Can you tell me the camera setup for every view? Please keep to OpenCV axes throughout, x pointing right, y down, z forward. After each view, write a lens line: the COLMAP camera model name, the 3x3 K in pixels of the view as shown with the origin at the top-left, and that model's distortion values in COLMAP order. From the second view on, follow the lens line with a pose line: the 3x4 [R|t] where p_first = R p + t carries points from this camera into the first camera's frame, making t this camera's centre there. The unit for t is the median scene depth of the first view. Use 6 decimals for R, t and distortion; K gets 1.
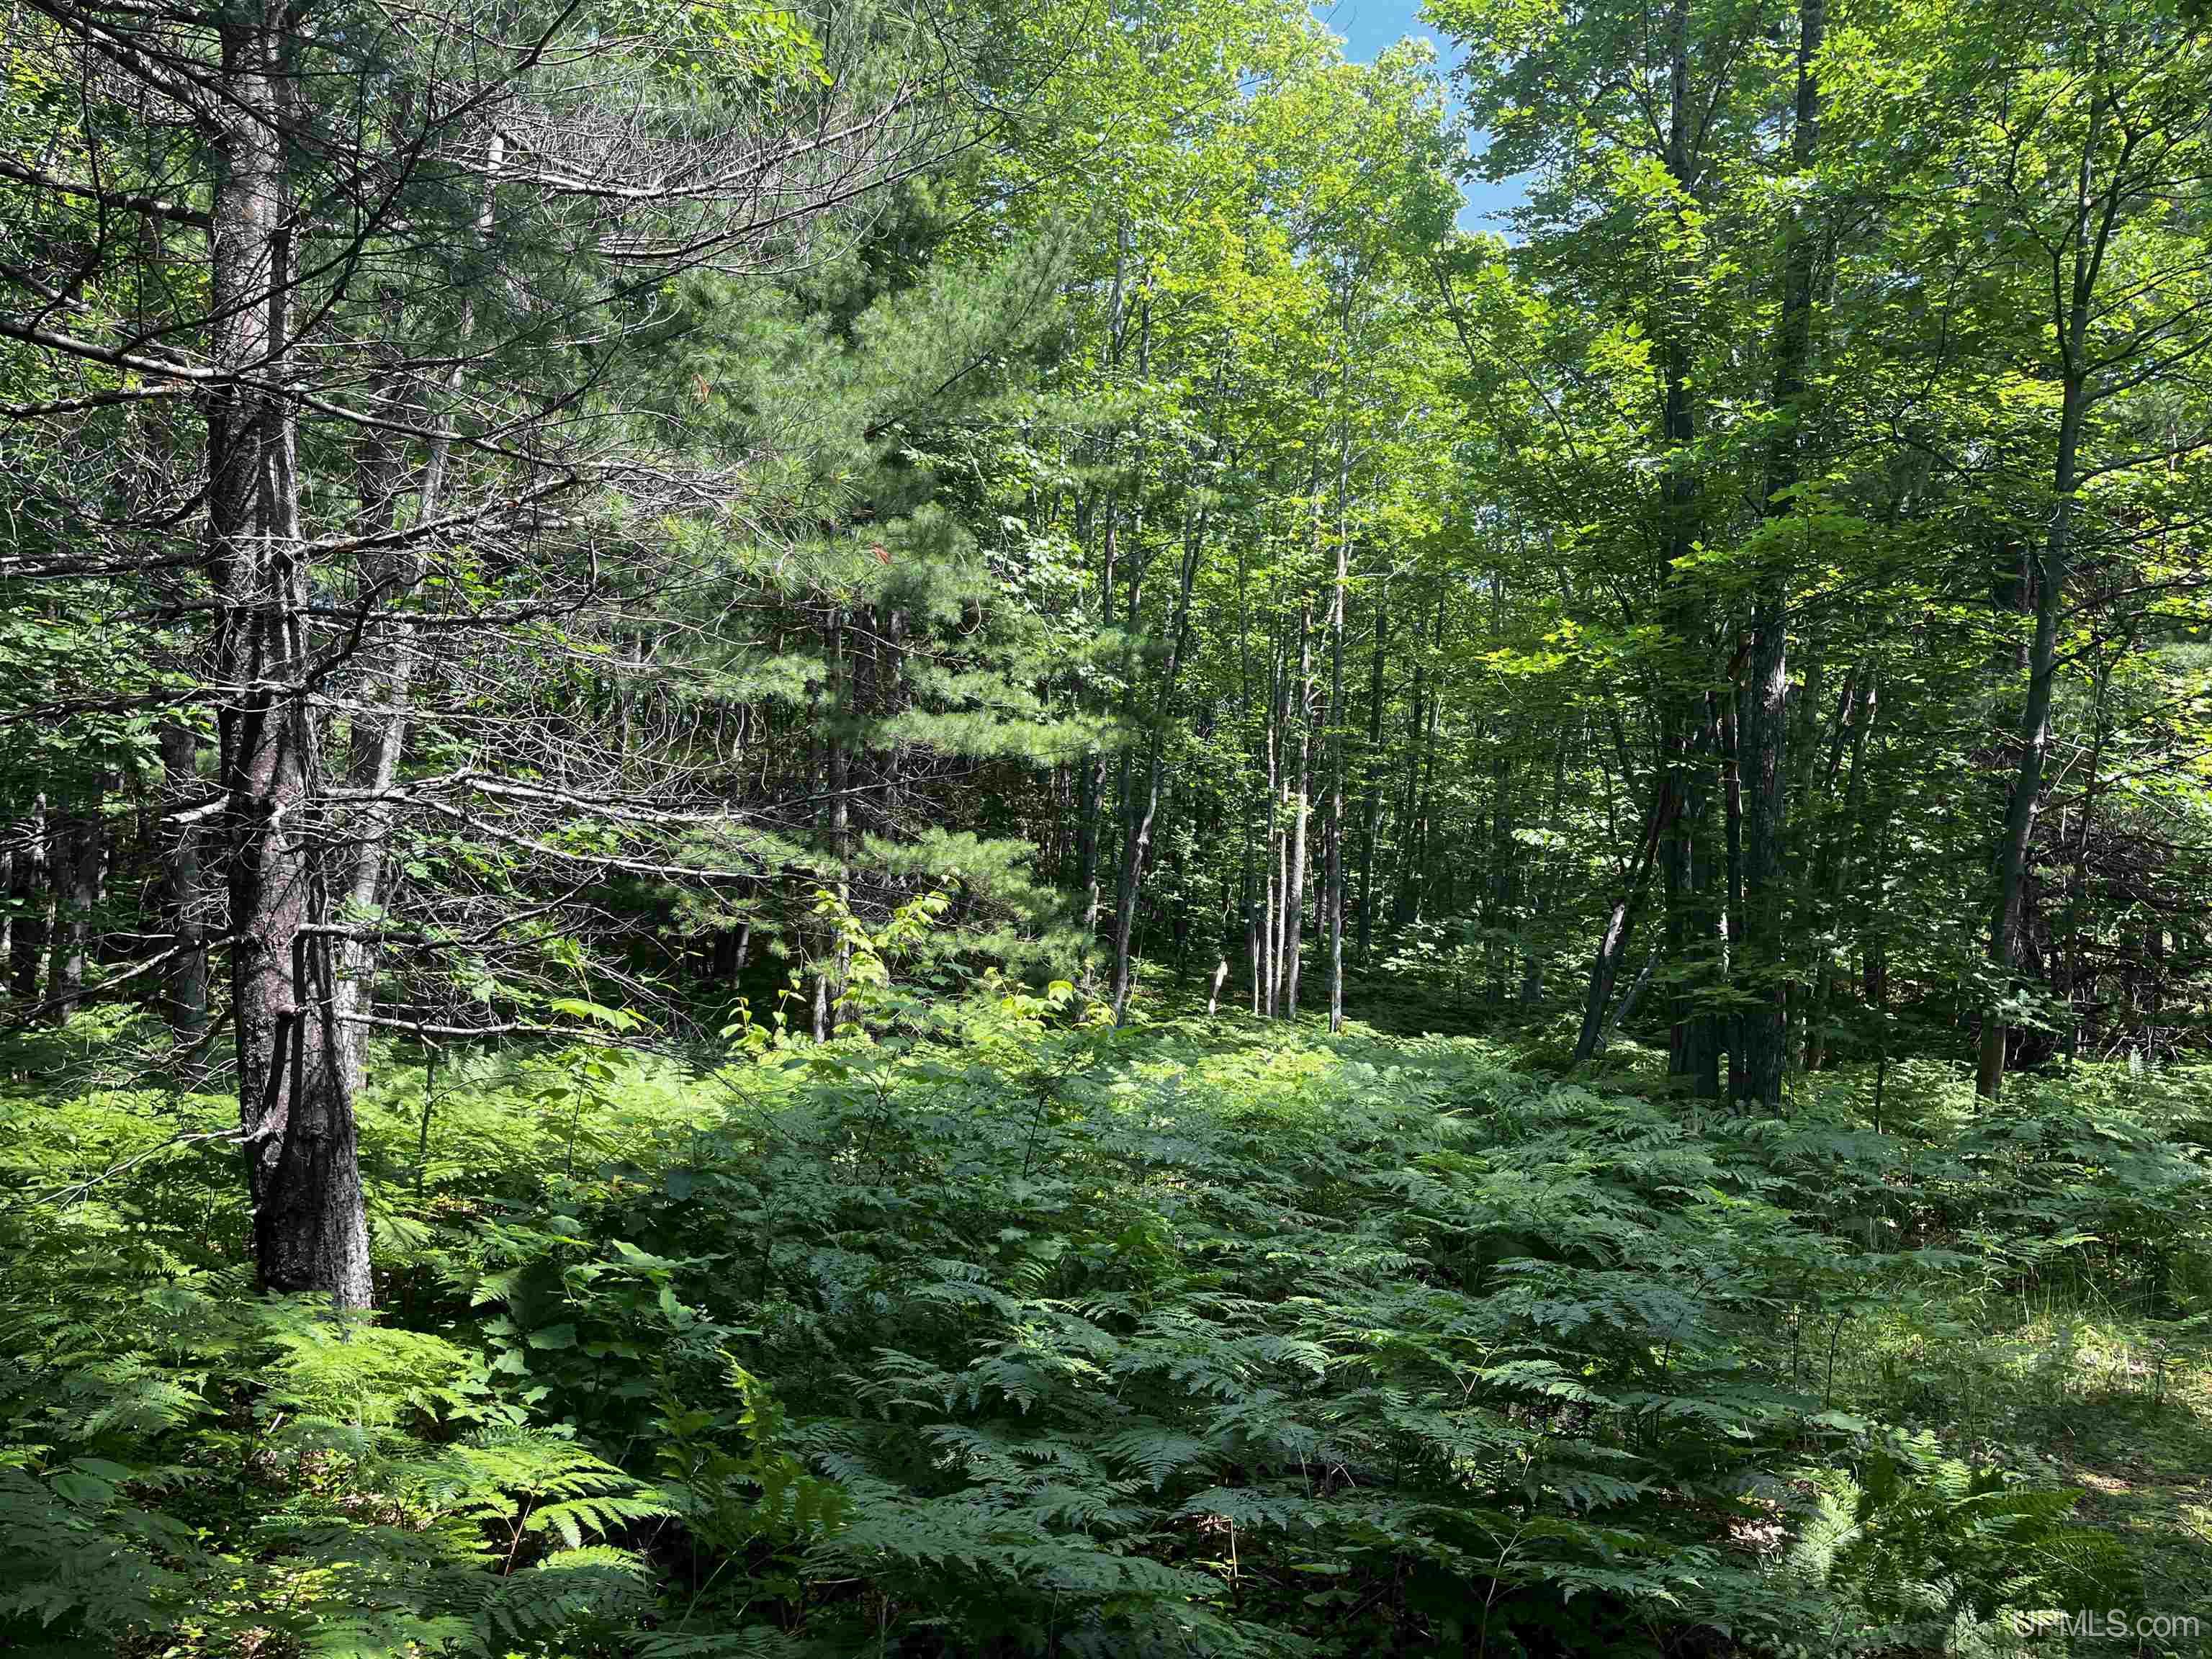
lens RADIAL K [[1684.2, 0, 1102.5], [0, 1684.2, 823.0], [0, 0, 1]] dist [0.025640, -0.046316]
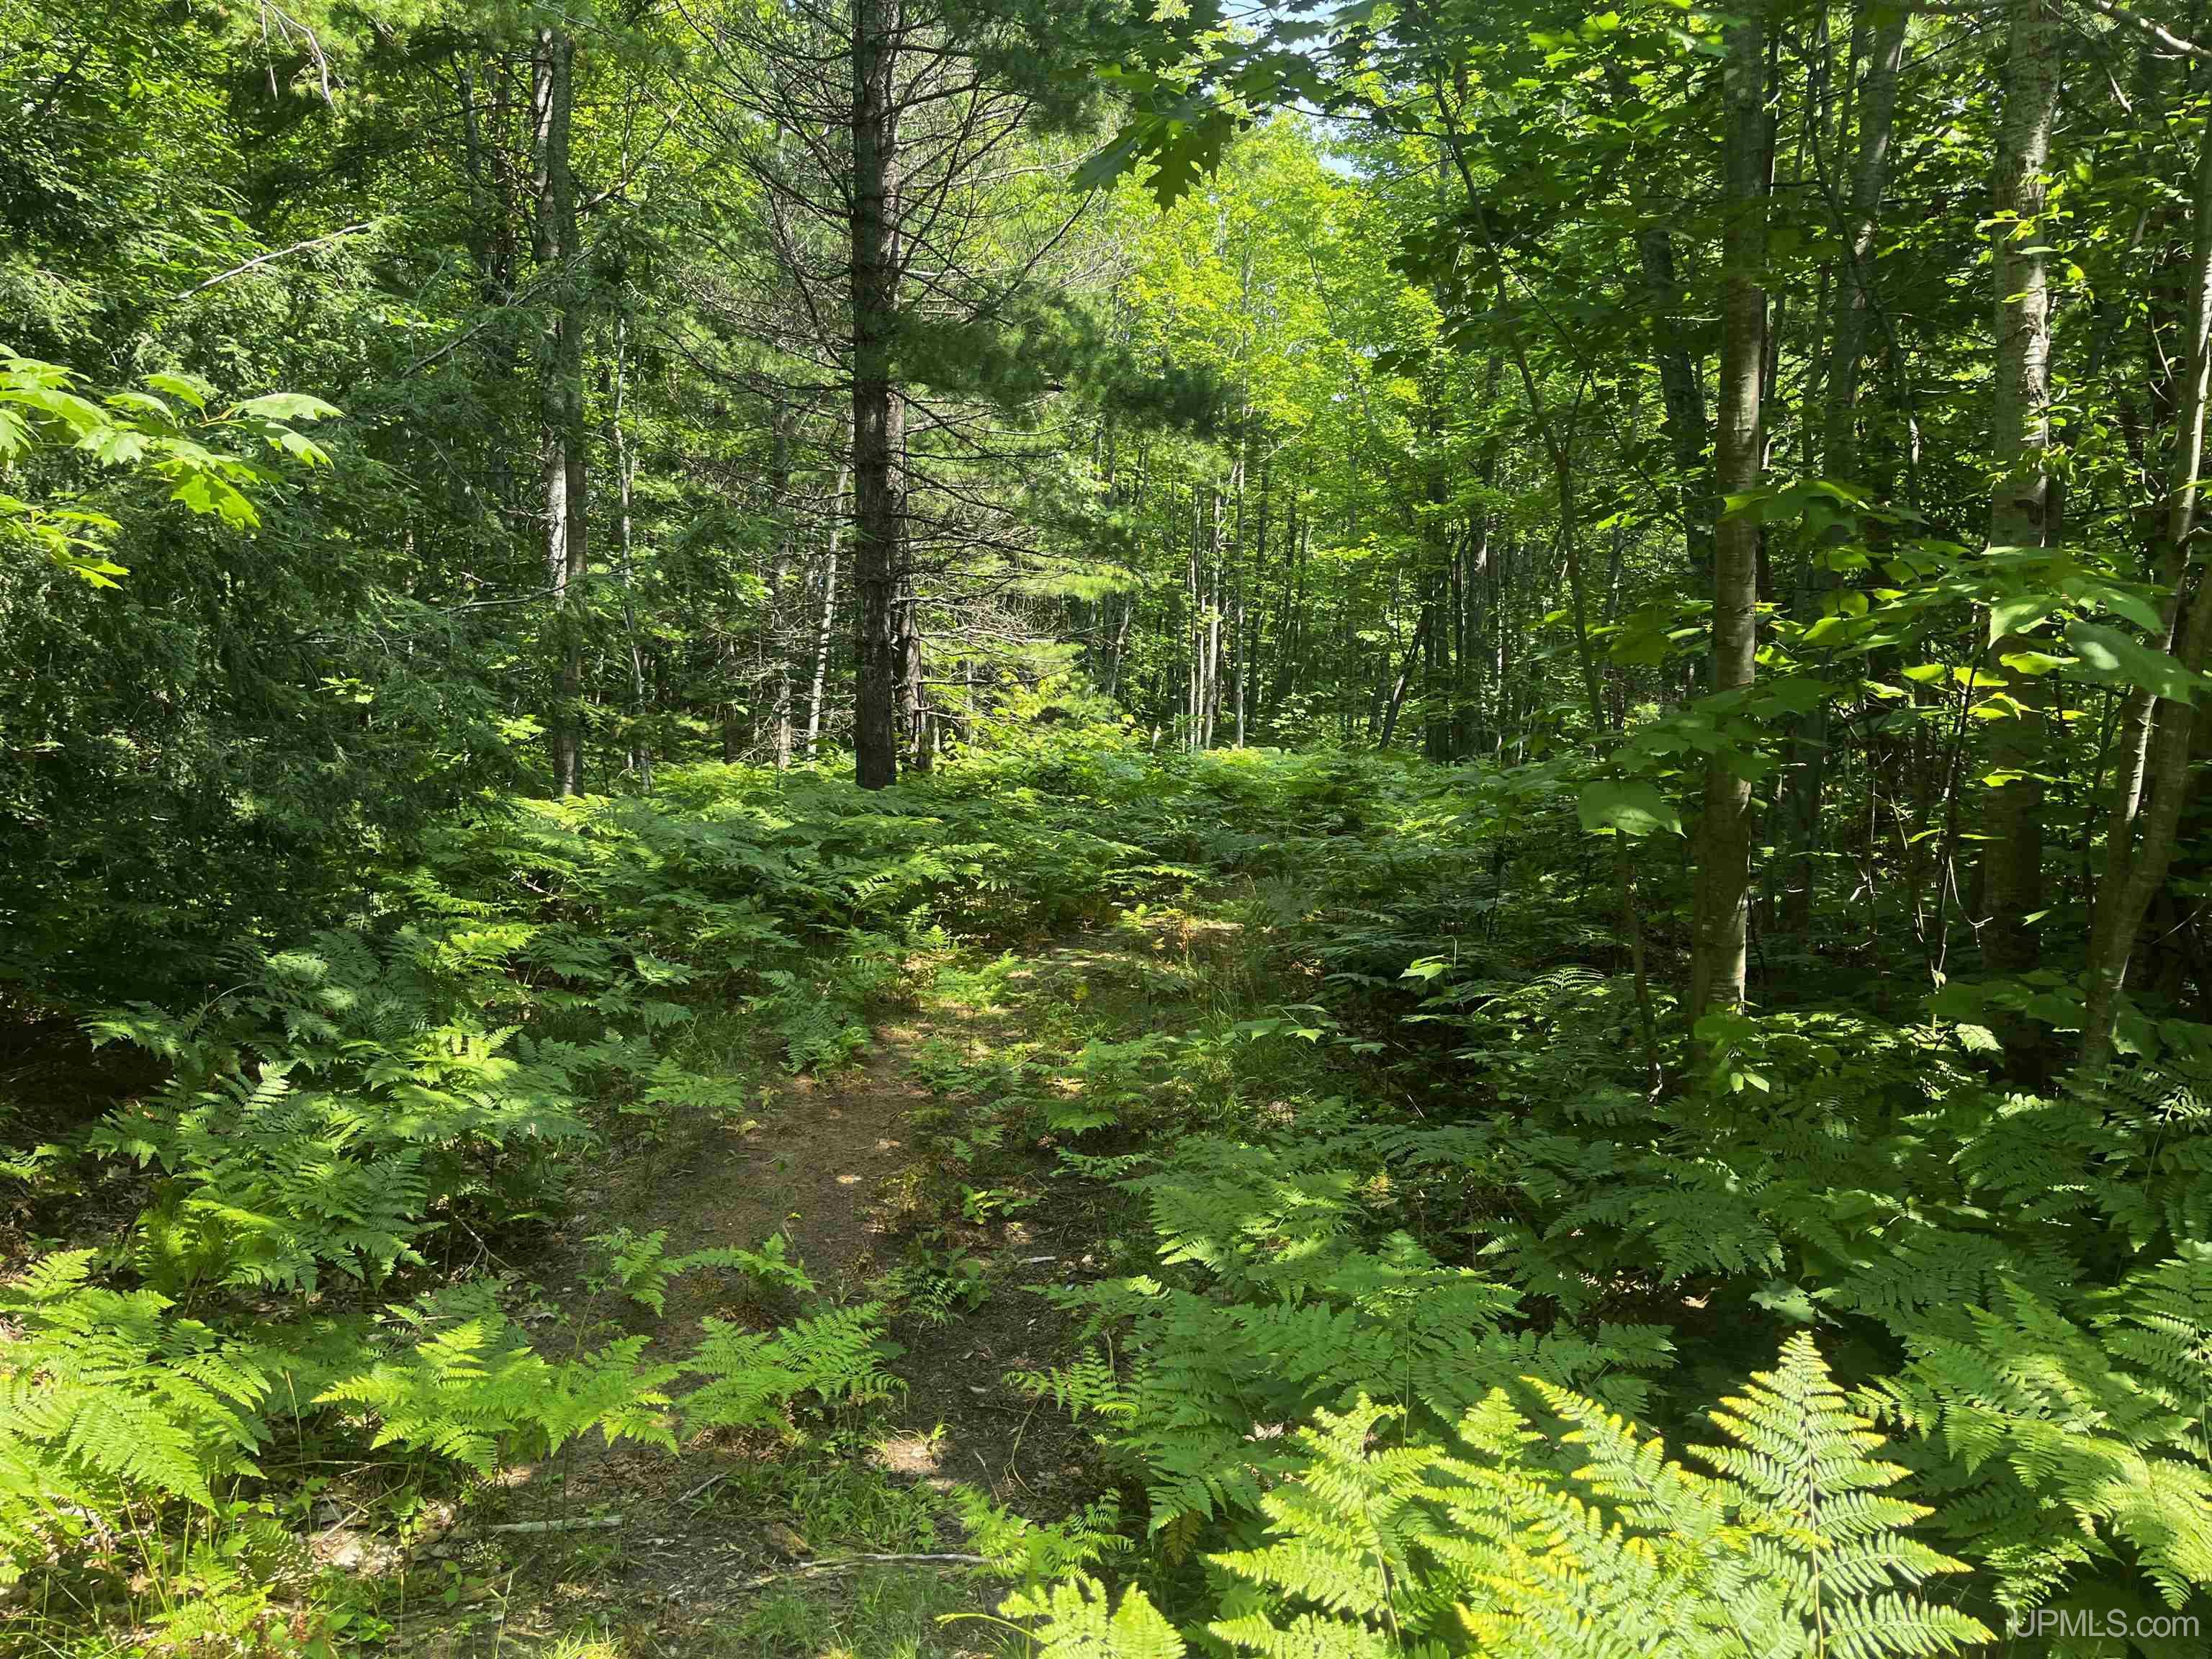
lens RADIAL K [[1684.2, 0, 1103.0], [0, 1684.2, 836.2], [0, 0, 1]] dist [0.025640, -0.046316]
pose [[0.997027, -0.017612, 0.075018, -0.095870], [0.007706, 0.991439, 0.130345, -0.012281], [-0.076672, -0.129379, 0.988627, -0.478899]]
